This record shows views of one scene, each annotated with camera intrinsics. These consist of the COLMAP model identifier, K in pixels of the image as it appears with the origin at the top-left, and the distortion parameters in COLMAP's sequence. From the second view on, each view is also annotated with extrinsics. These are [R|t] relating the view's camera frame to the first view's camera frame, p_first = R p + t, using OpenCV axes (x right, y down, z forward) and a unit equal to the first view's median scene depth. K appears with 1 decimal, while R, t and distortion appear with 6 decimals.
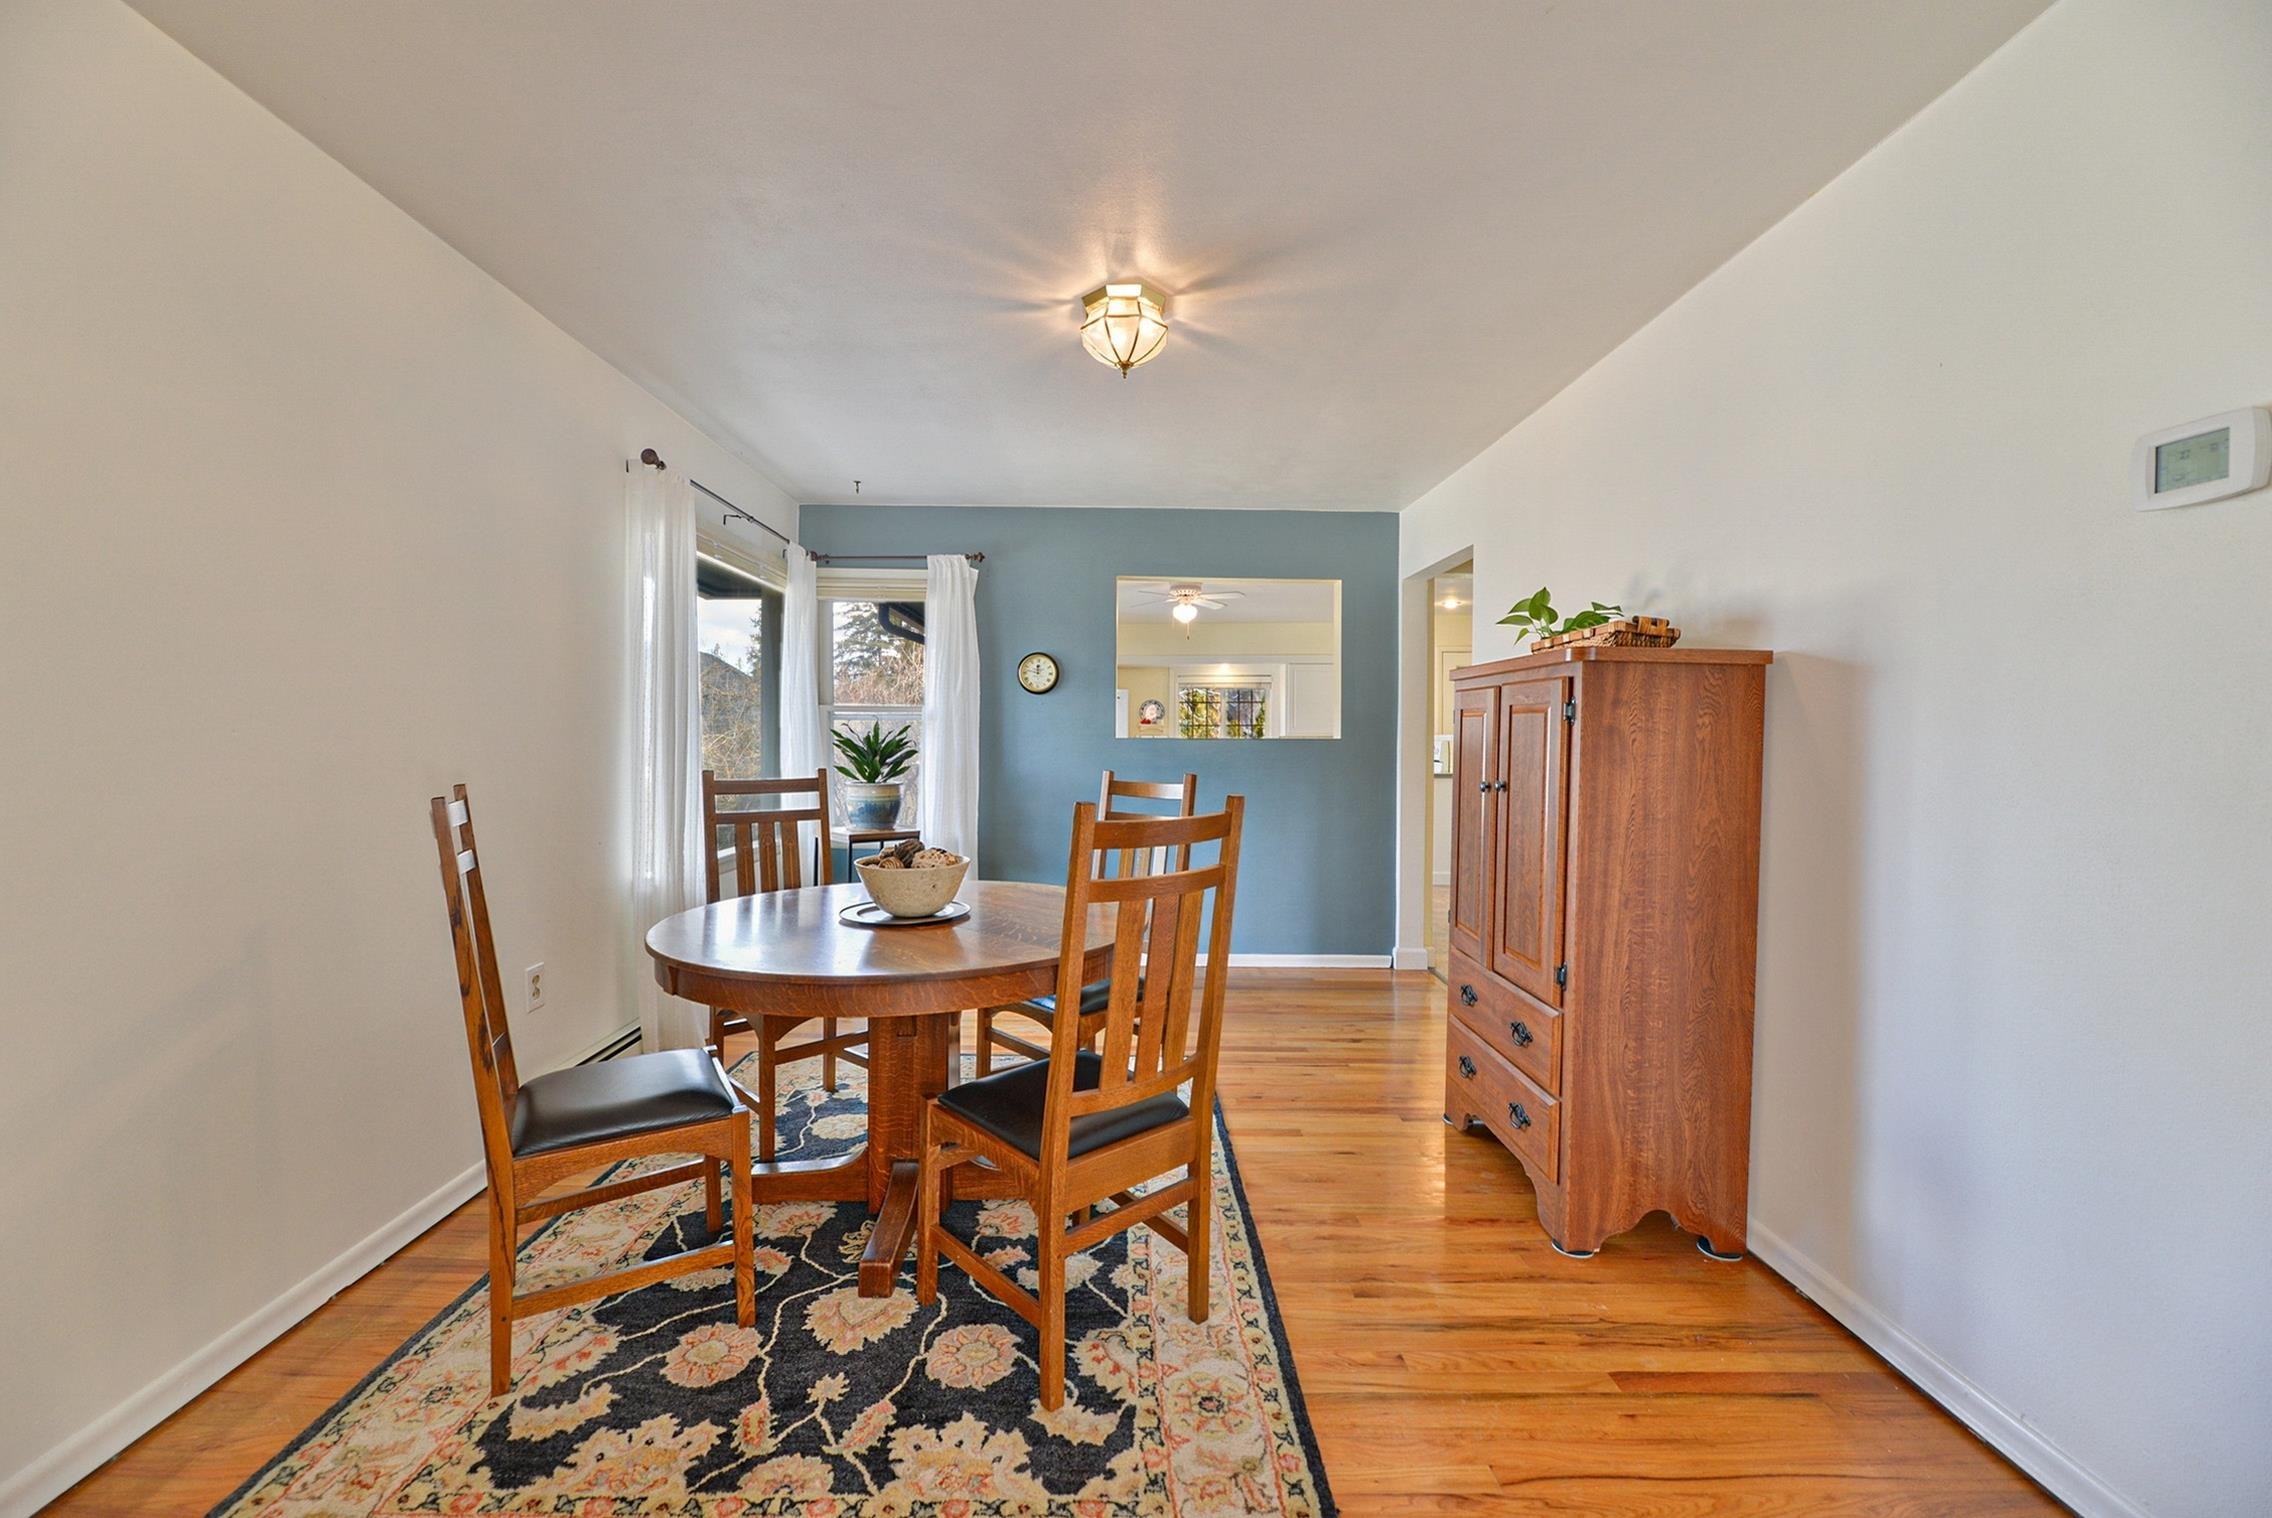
lens RADIAL K [[914.7, 0, 1111.8], [0, 914.7, 755.6], [0, 0, 1]] dist [-0.009061, -0.000201]
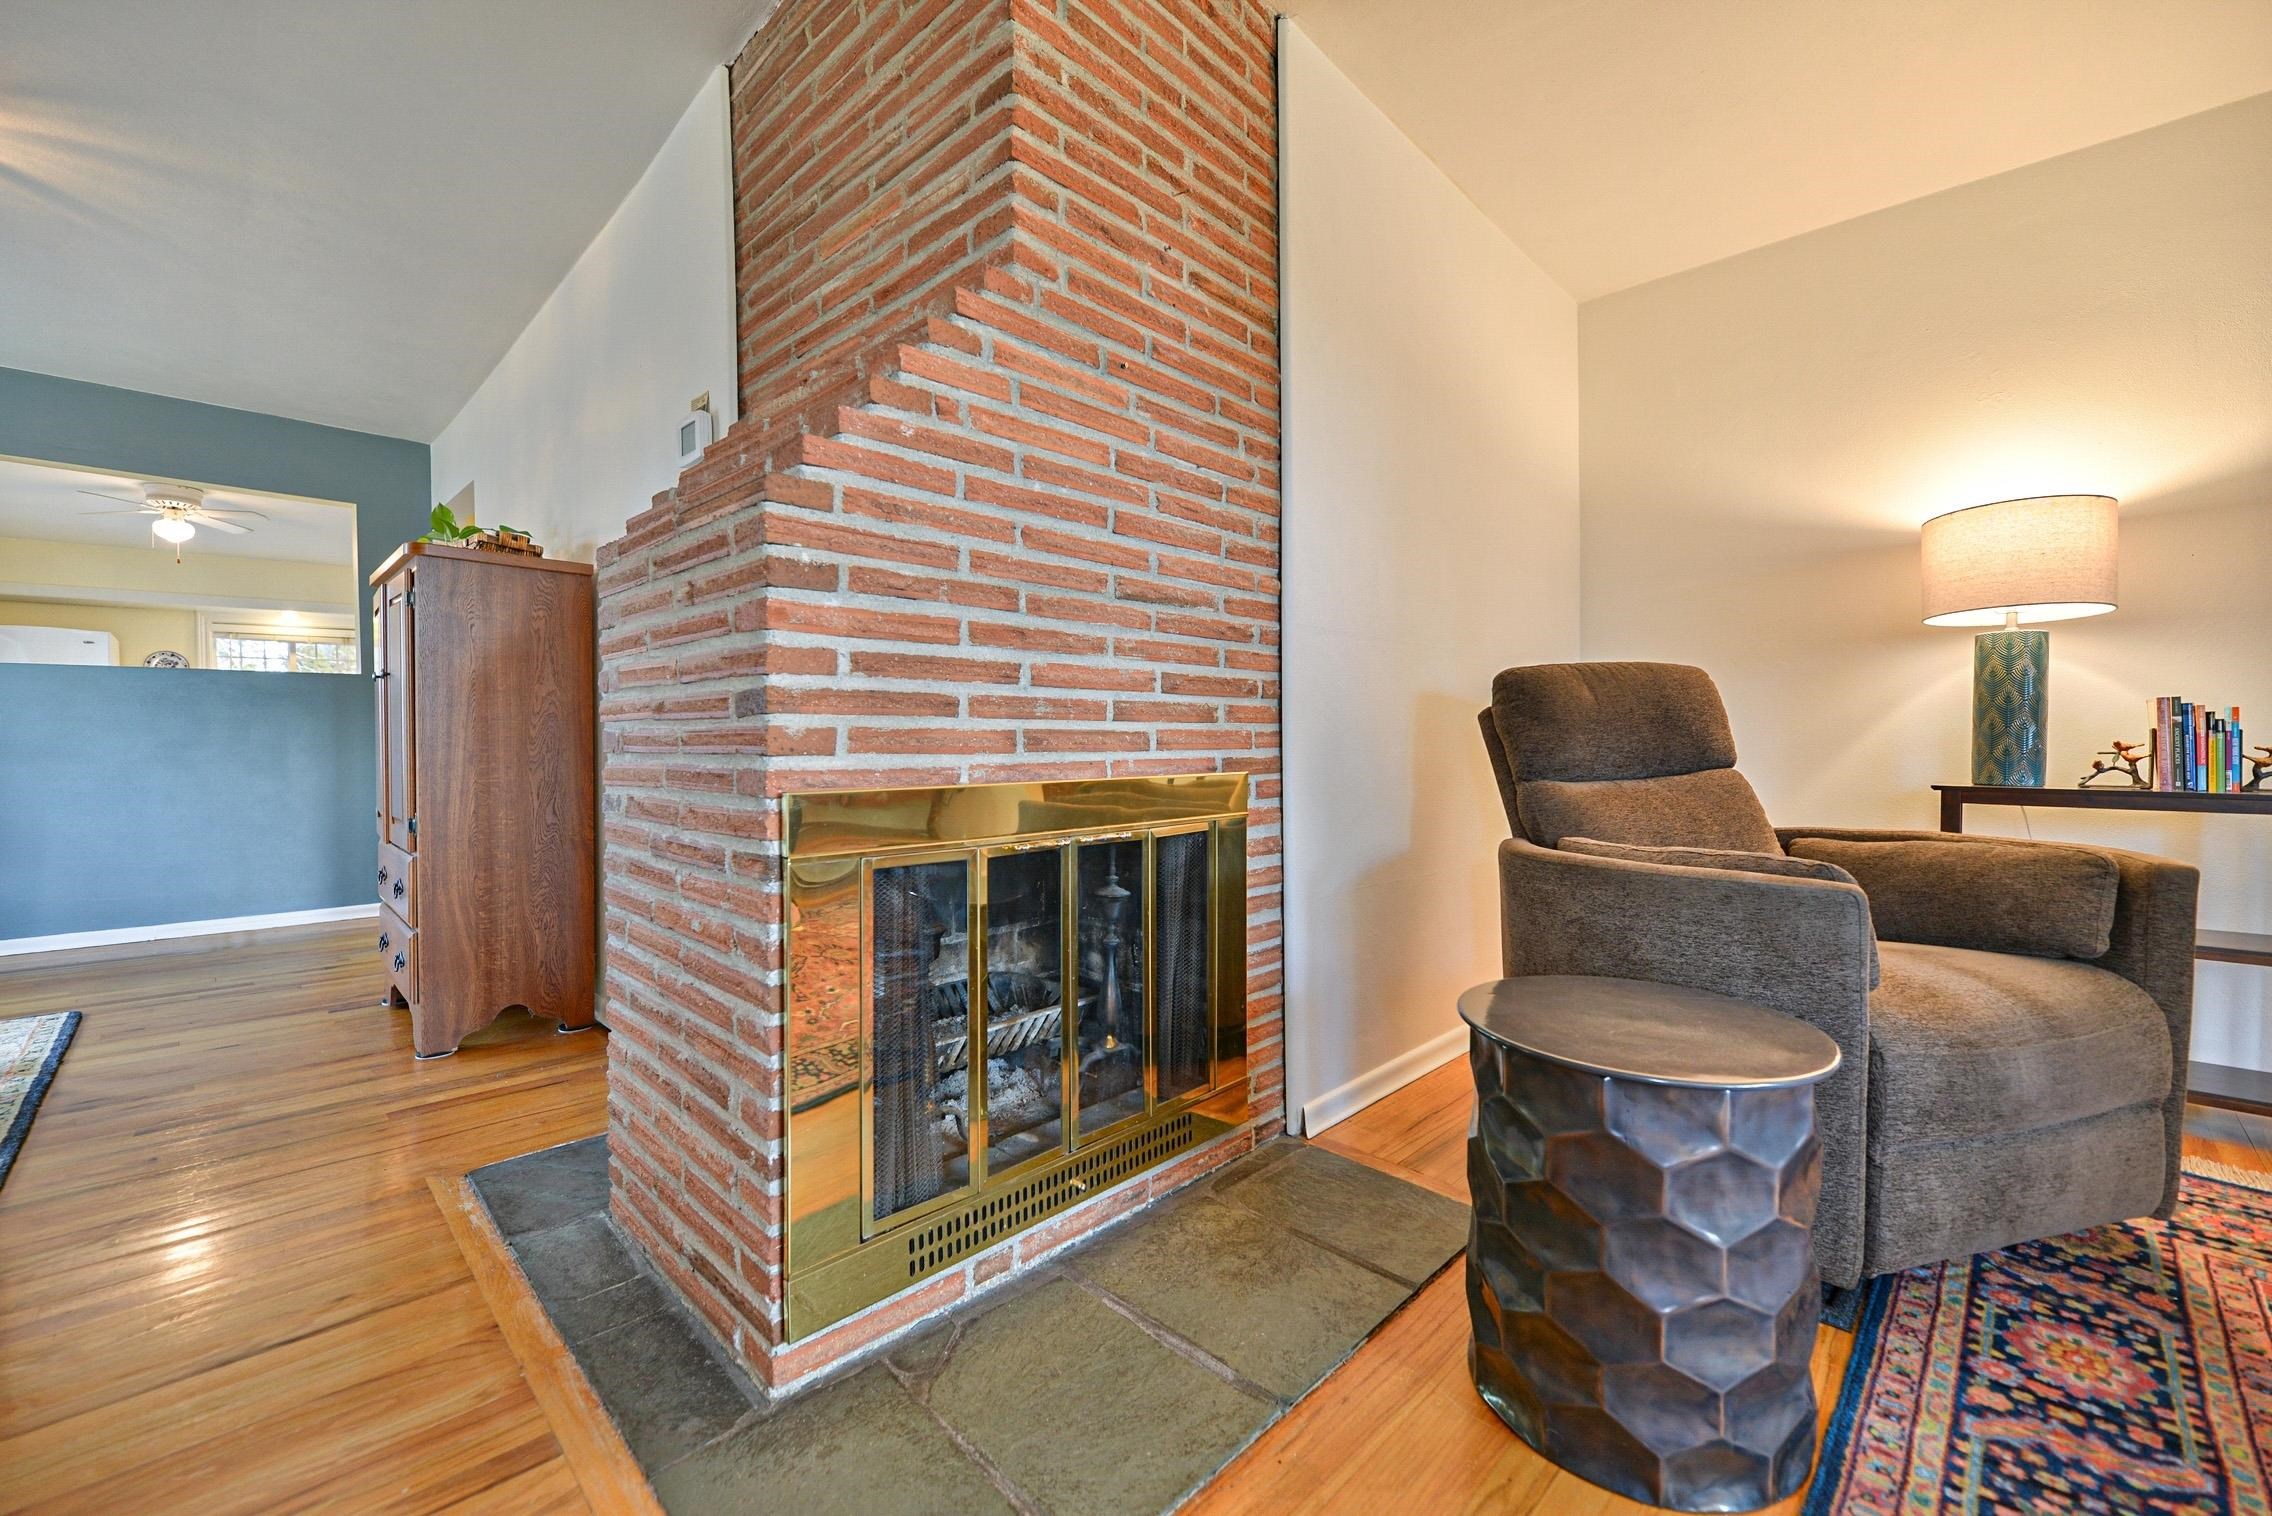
lens RADIAL K [[914.7, 0, 1111.8], [0, 914.7, 754.6], [0, 0, 1]] dist [-0.009061, -0.000201]
pose [[0.703626, -0.027343, 0.710044, 0.301674], [0.022829, 0.999613, 0.015872, 0.155294], [-0.710204, 0.005042, 0.703978, -0.466315]]
